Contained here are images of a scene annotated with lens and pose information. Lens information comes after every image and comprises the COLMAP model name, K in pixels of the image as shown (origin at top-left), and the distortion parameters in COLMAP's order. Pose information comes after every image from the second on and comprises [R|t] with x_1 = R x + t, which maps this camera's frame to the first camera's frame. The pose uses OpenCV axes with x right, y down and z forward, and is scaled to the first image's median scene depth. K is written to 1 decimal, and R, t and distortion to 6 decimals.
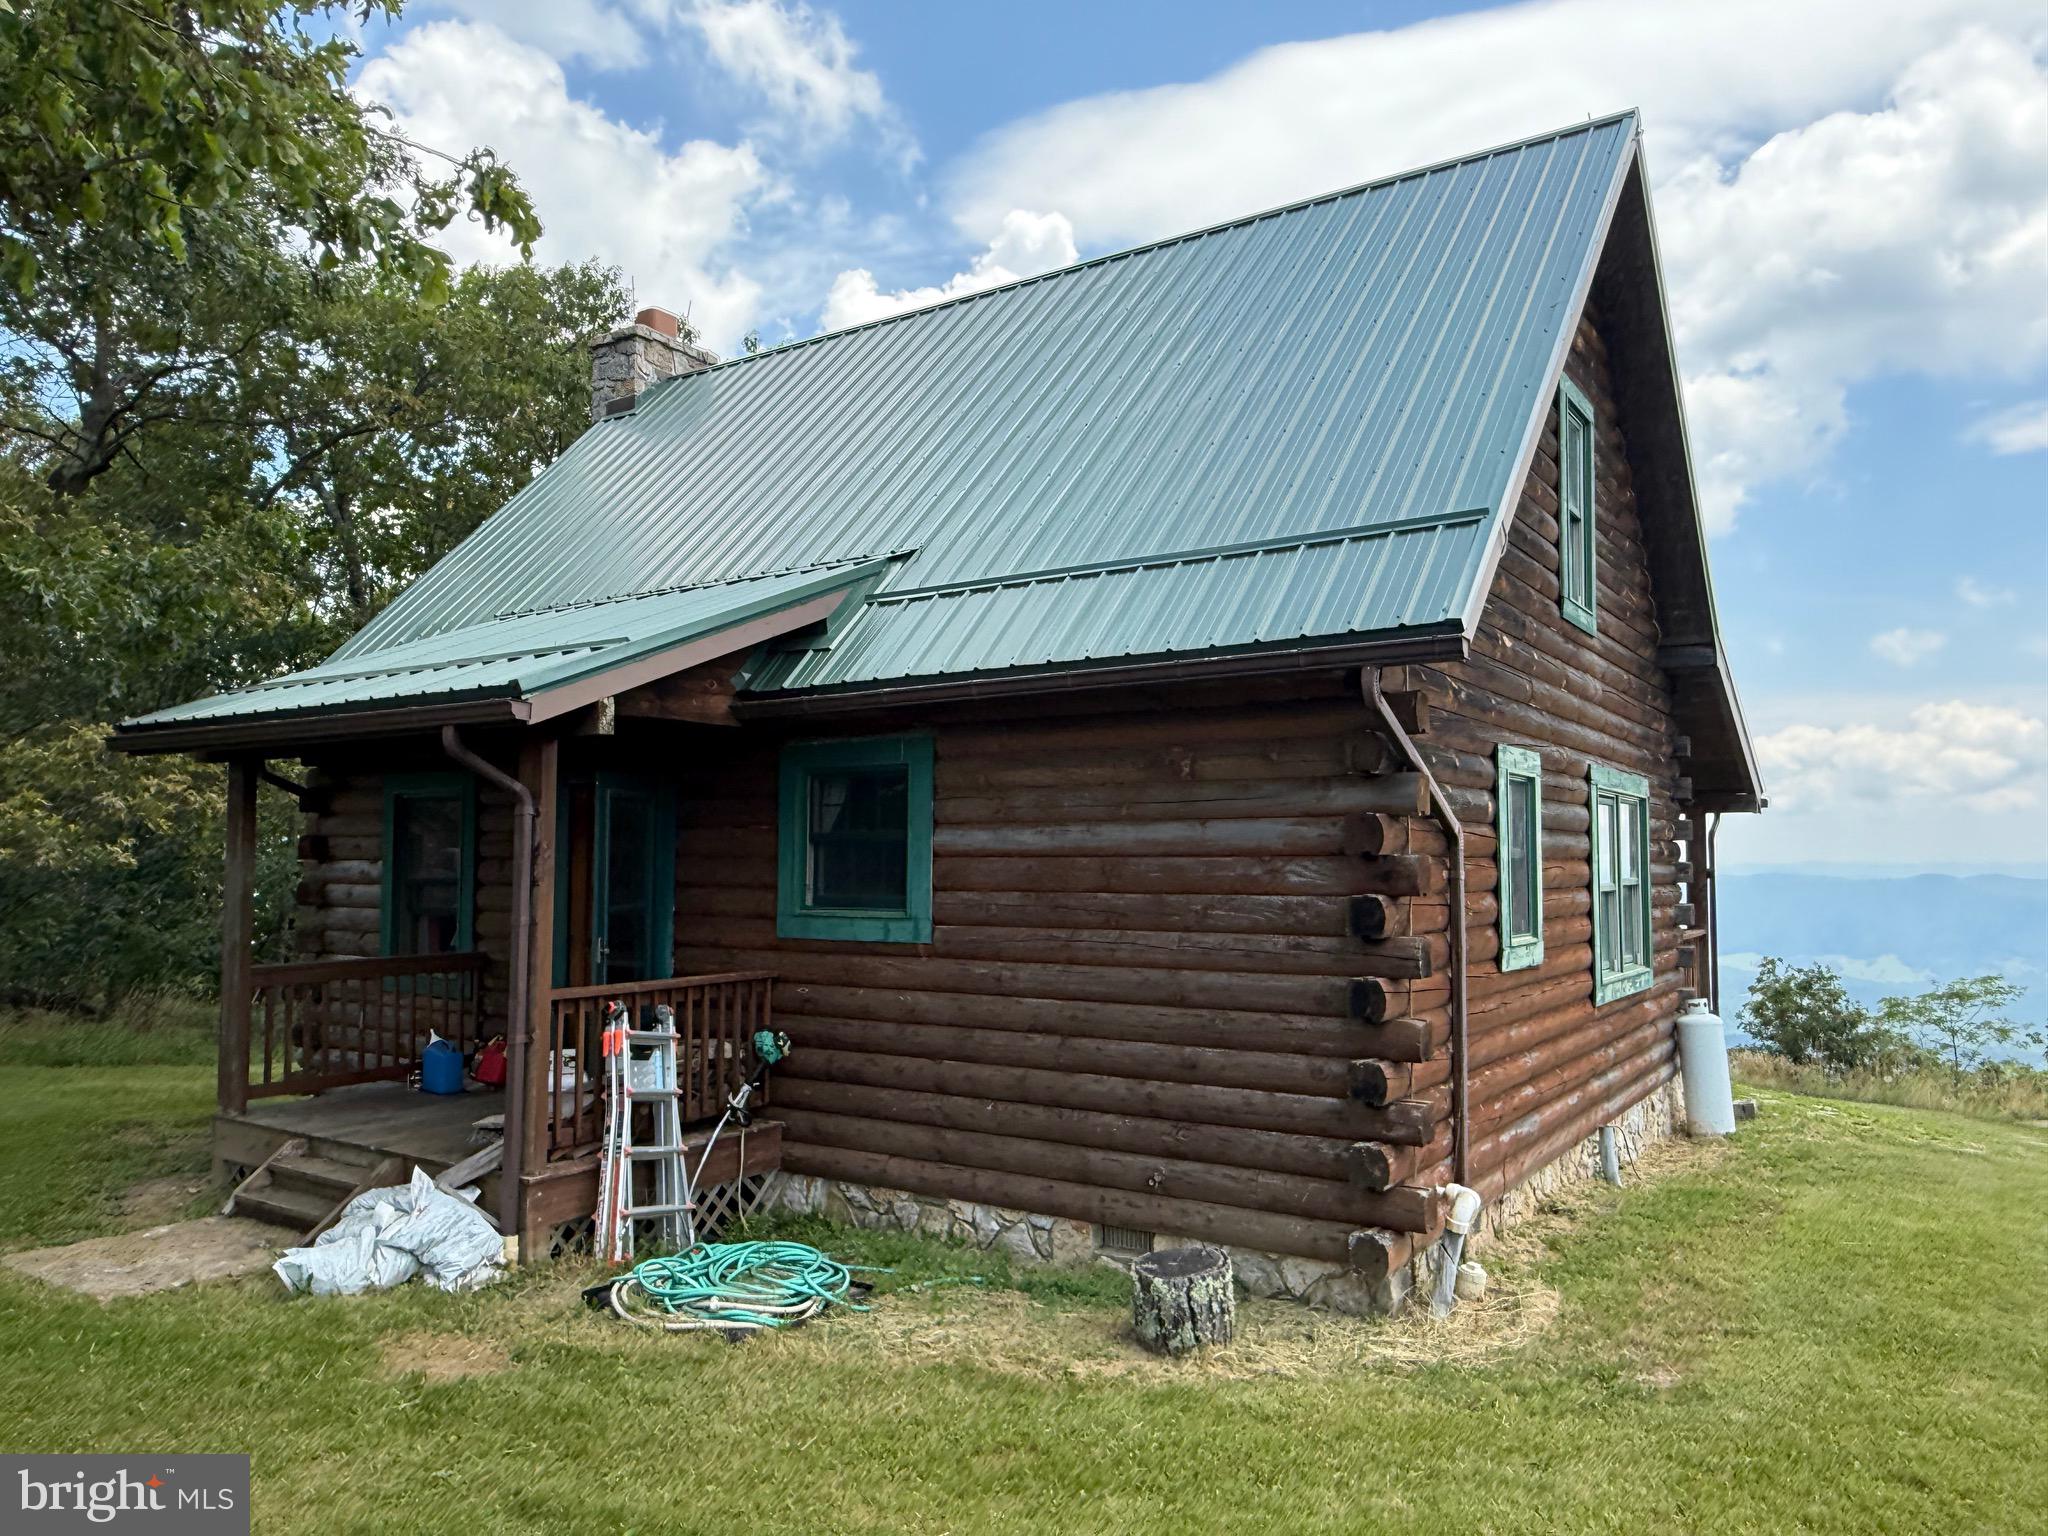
lens RADIAL K [[1401.7, 0, 1023.6], [0, 1401.7, 771.2], [0, 0, 1]] dist [0.004503, -0.001588]
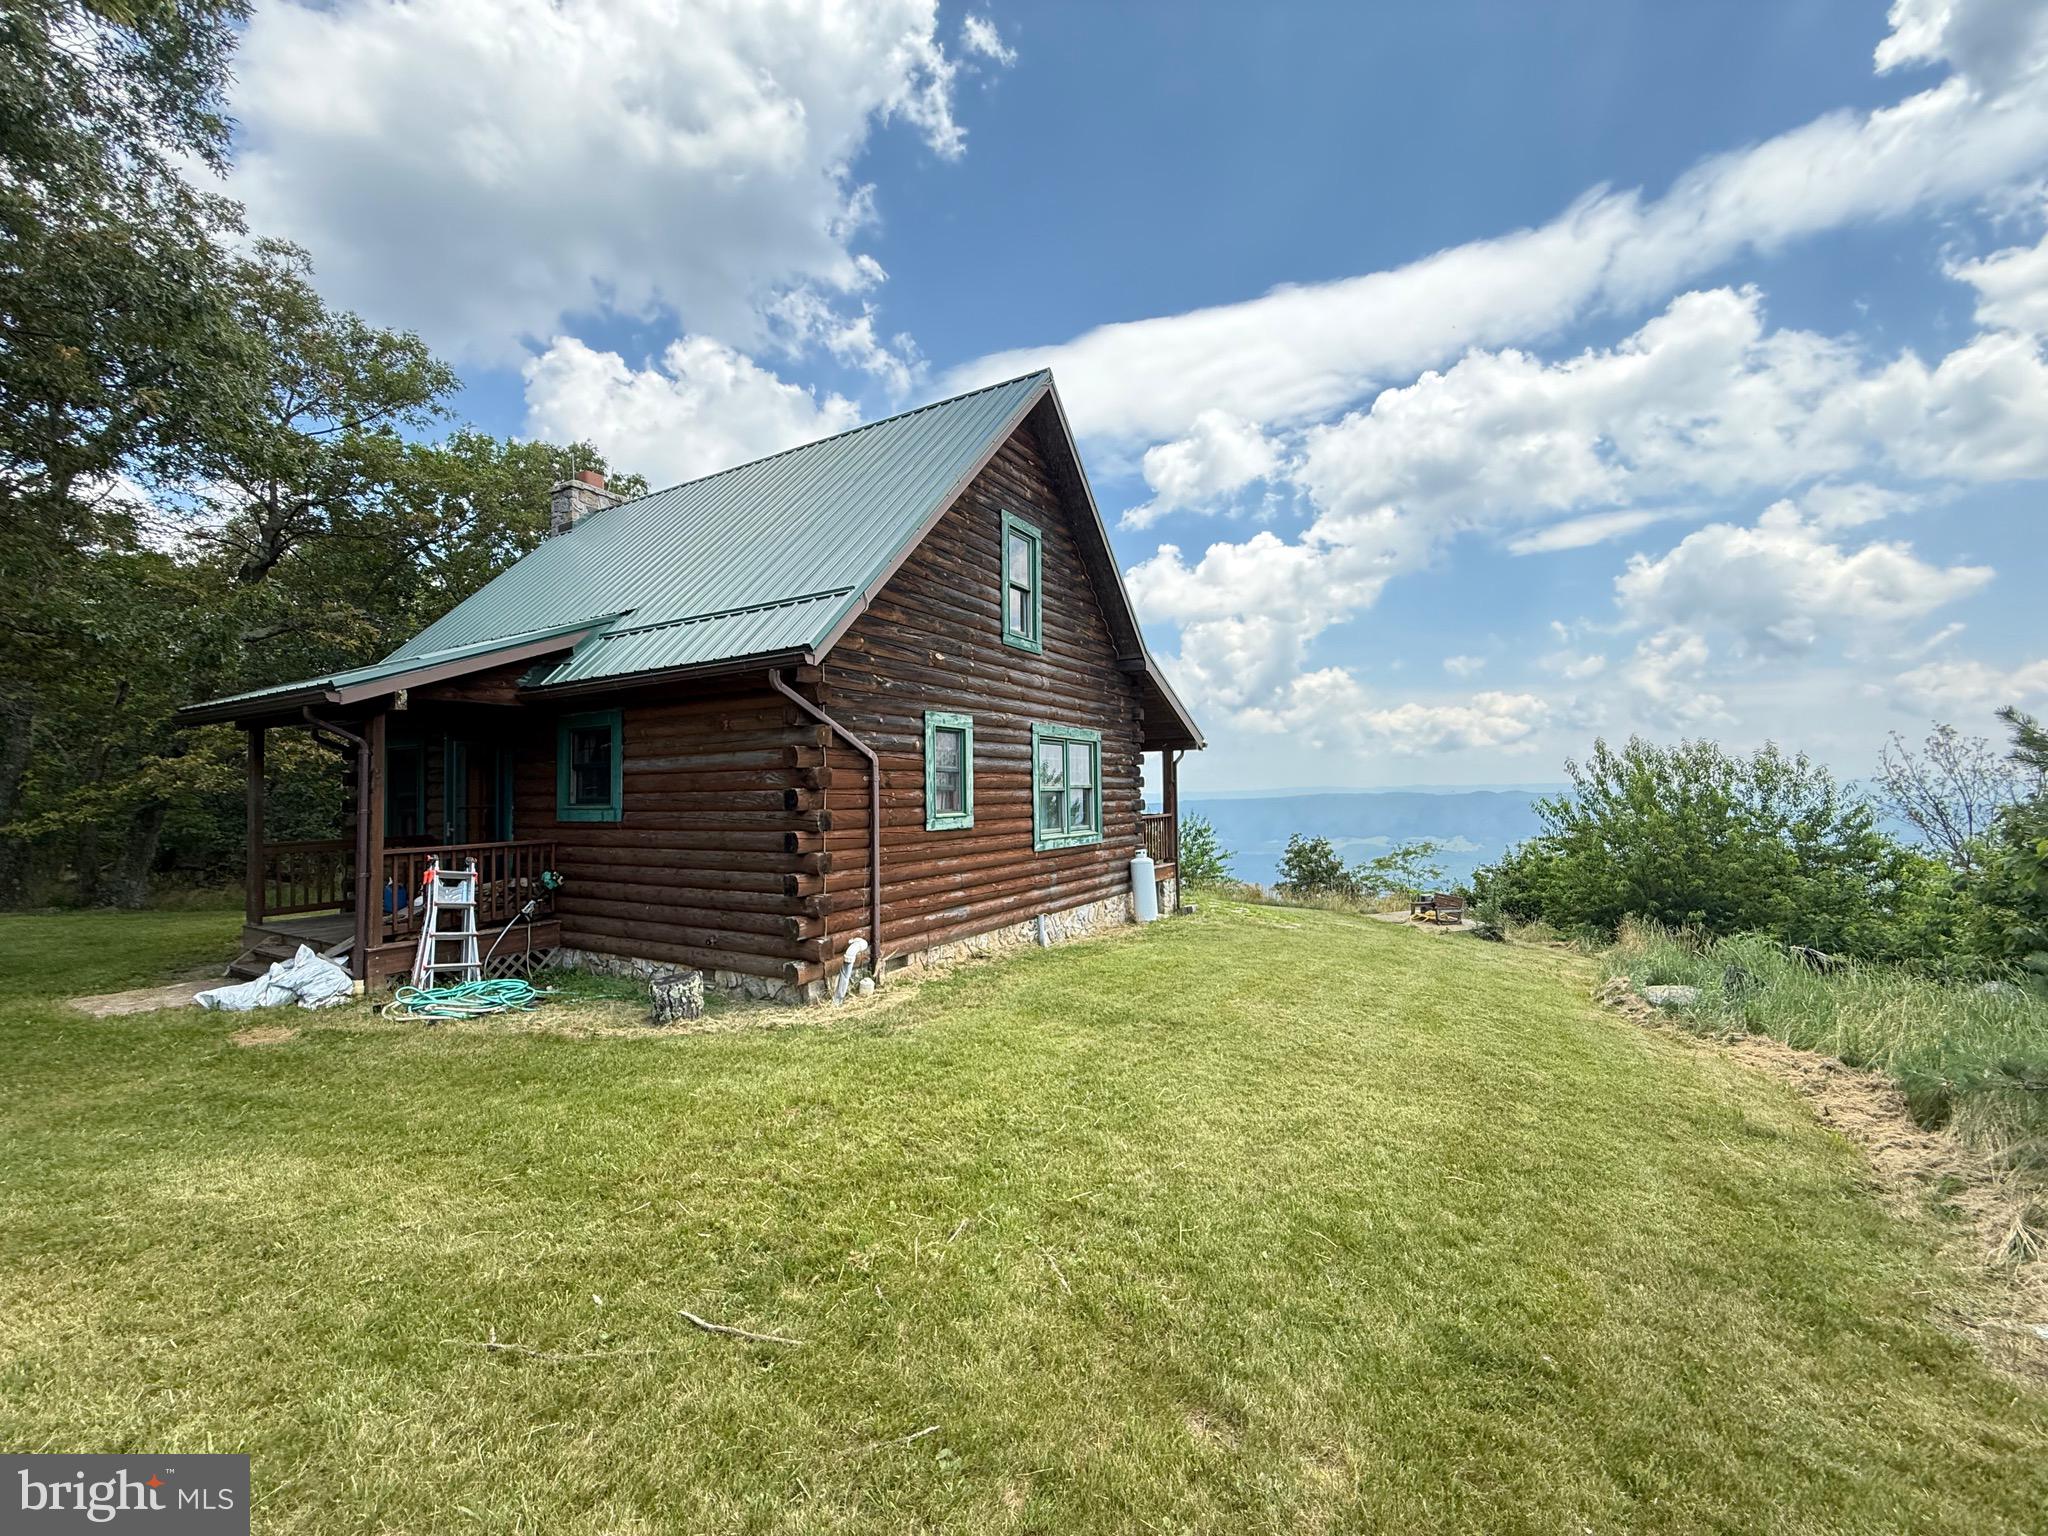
lens RADIAL K [[818.6, 0, 1023.4], [0, 818.6, 765.9], [0, 0, 1]] dist [0.003148, -0.000111]
pose [[0.998604, -0.015350, 0.050546, 0.418960], [0.013666, 0.999346, 0.033481, 0.020144], [-0.051027, -0.032744, 0.998160, -0.111038]]
